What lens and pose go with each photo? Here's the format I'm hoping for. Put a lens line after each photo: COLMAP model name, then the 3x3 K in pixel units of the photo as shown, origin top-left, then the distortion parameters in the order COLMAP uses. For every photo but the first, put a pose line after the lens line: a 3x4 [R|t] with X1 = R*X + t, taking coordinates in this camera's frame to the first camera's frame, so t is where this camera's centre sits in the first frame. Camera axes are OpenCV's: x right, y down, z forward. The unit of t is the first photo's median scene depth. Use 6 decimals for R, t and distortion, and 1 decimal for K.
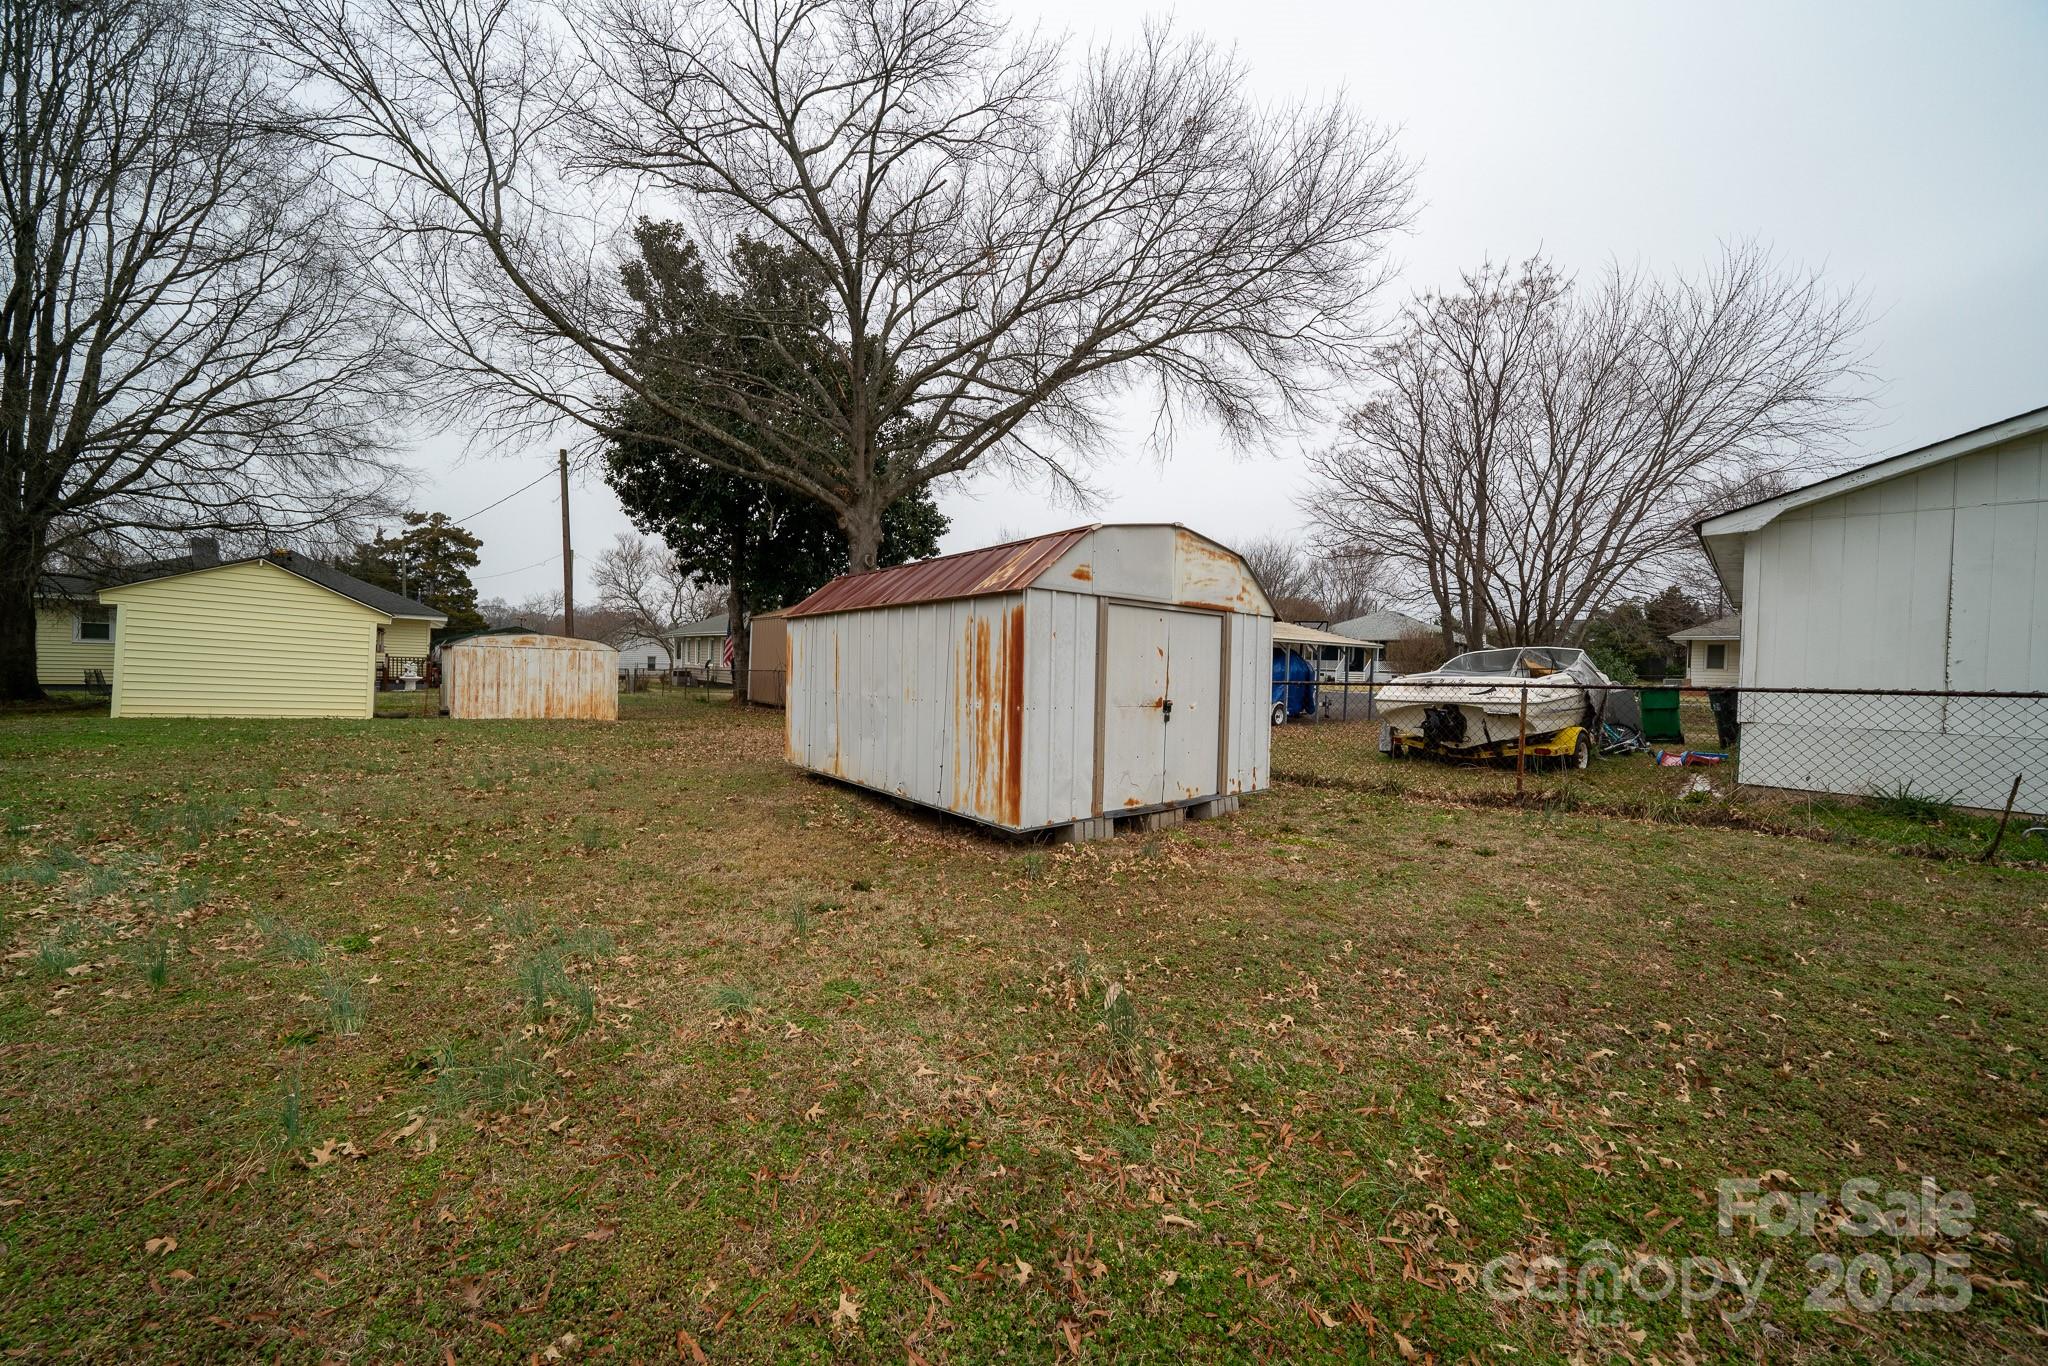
lens RADIAL K [[697.7, 0, 1020.9], [0, 697.7, 683.8], [0, 0, 1]] dist [-0.018178, 0.000045]
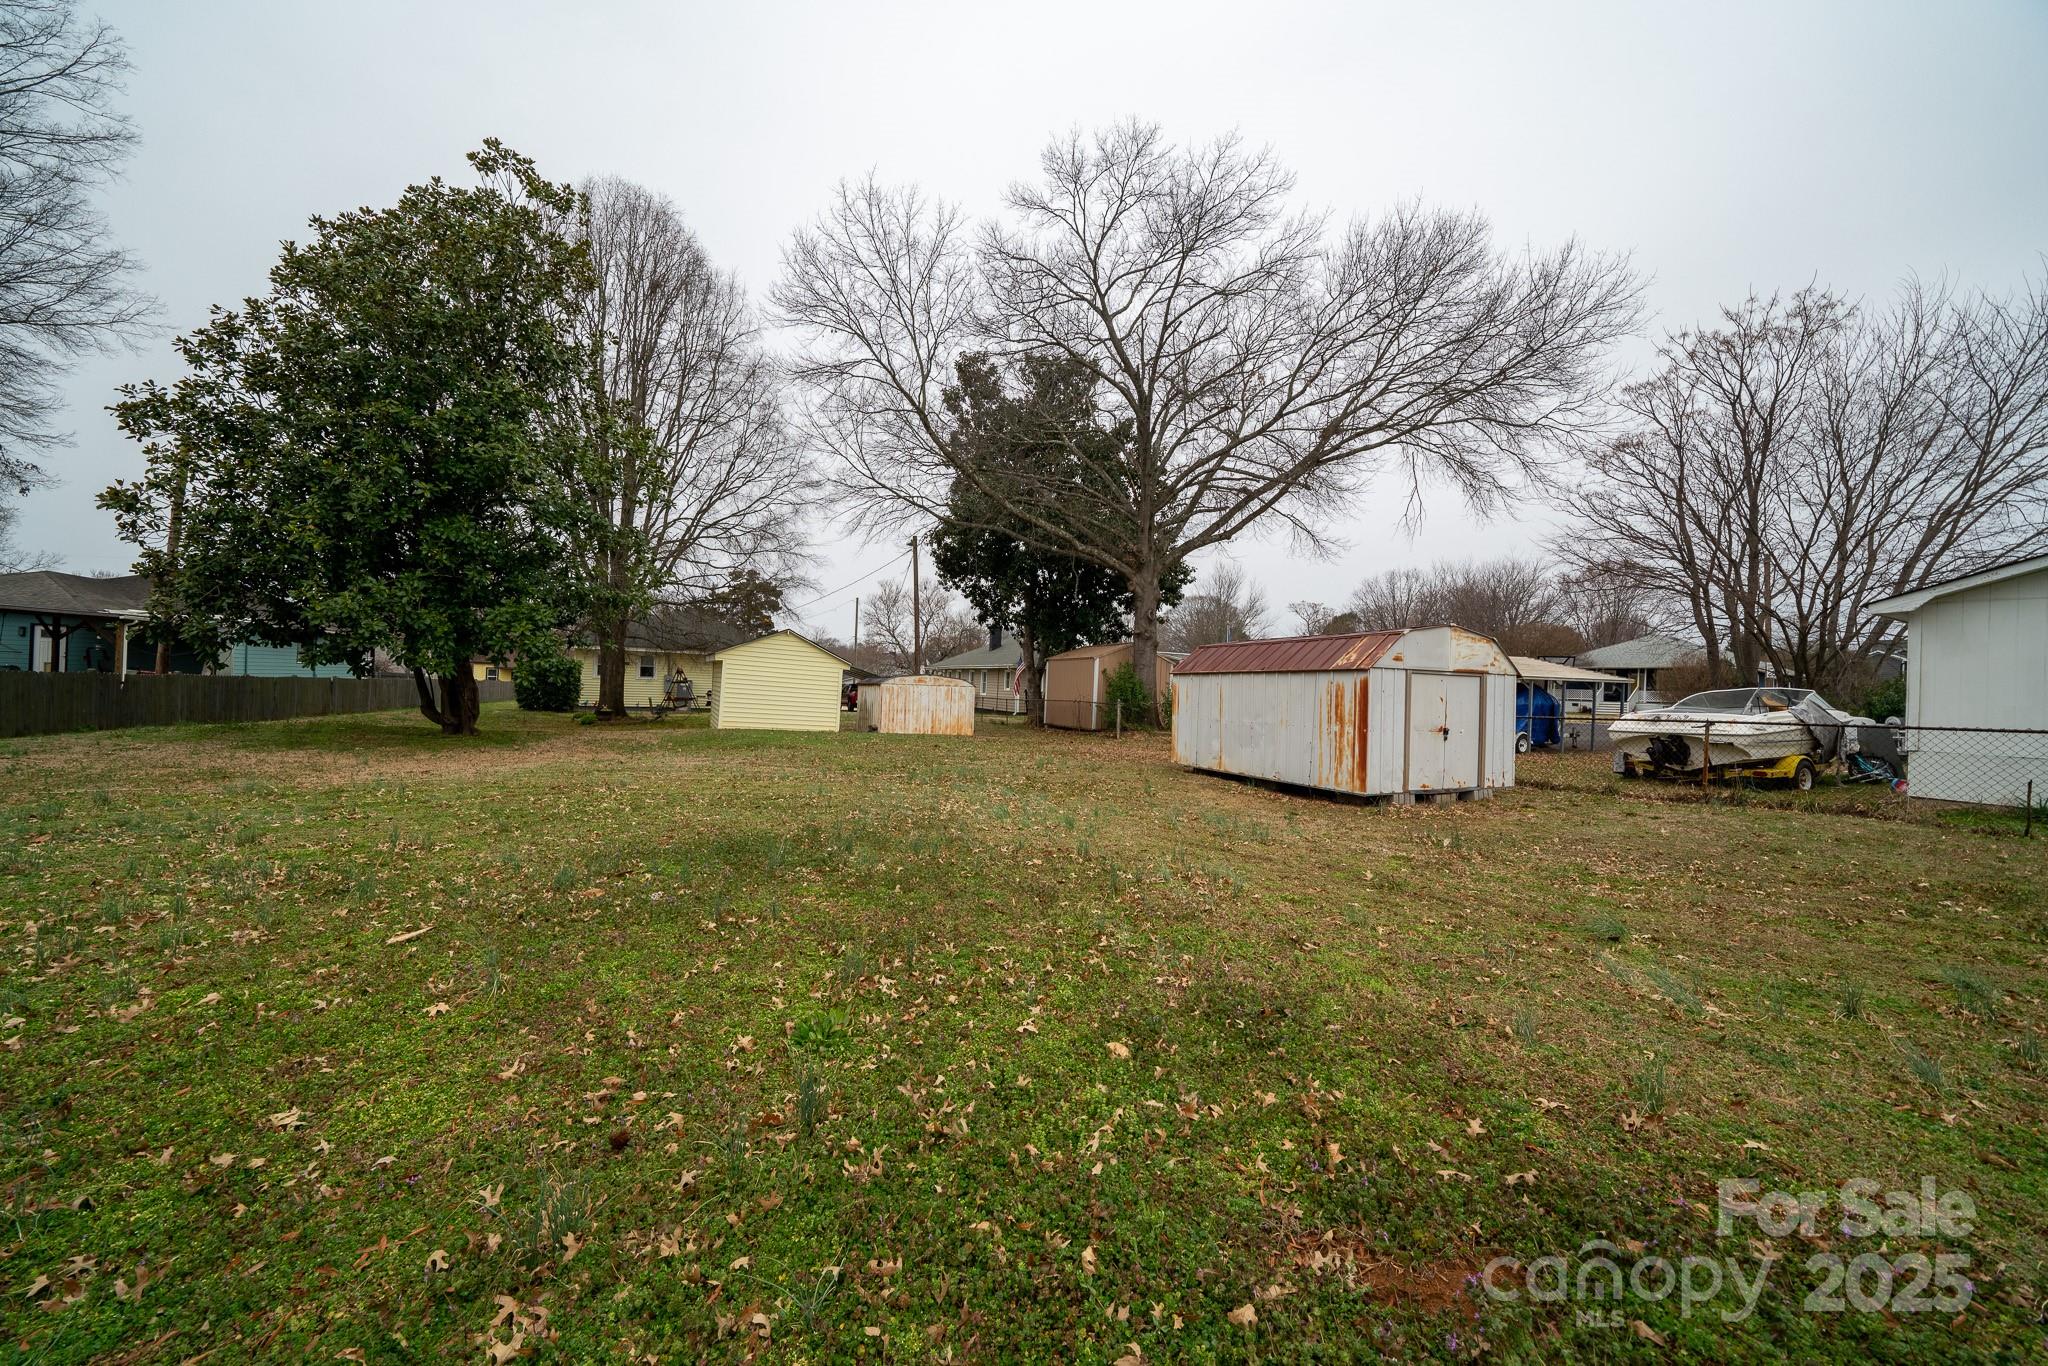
lens RADIAL K [[697.7, 0, 1028.7], [0, 697.7, 686.0], [0, 0, 1]] dist [-0.018178, 0.000045]
pose [[0.964711, 0.001308, -0.263307, -0.114902], [-0.010293, 0.999411, -0.032748, -0.004368], [0.263109, 0.034303, 0.964156, -0.316391]]
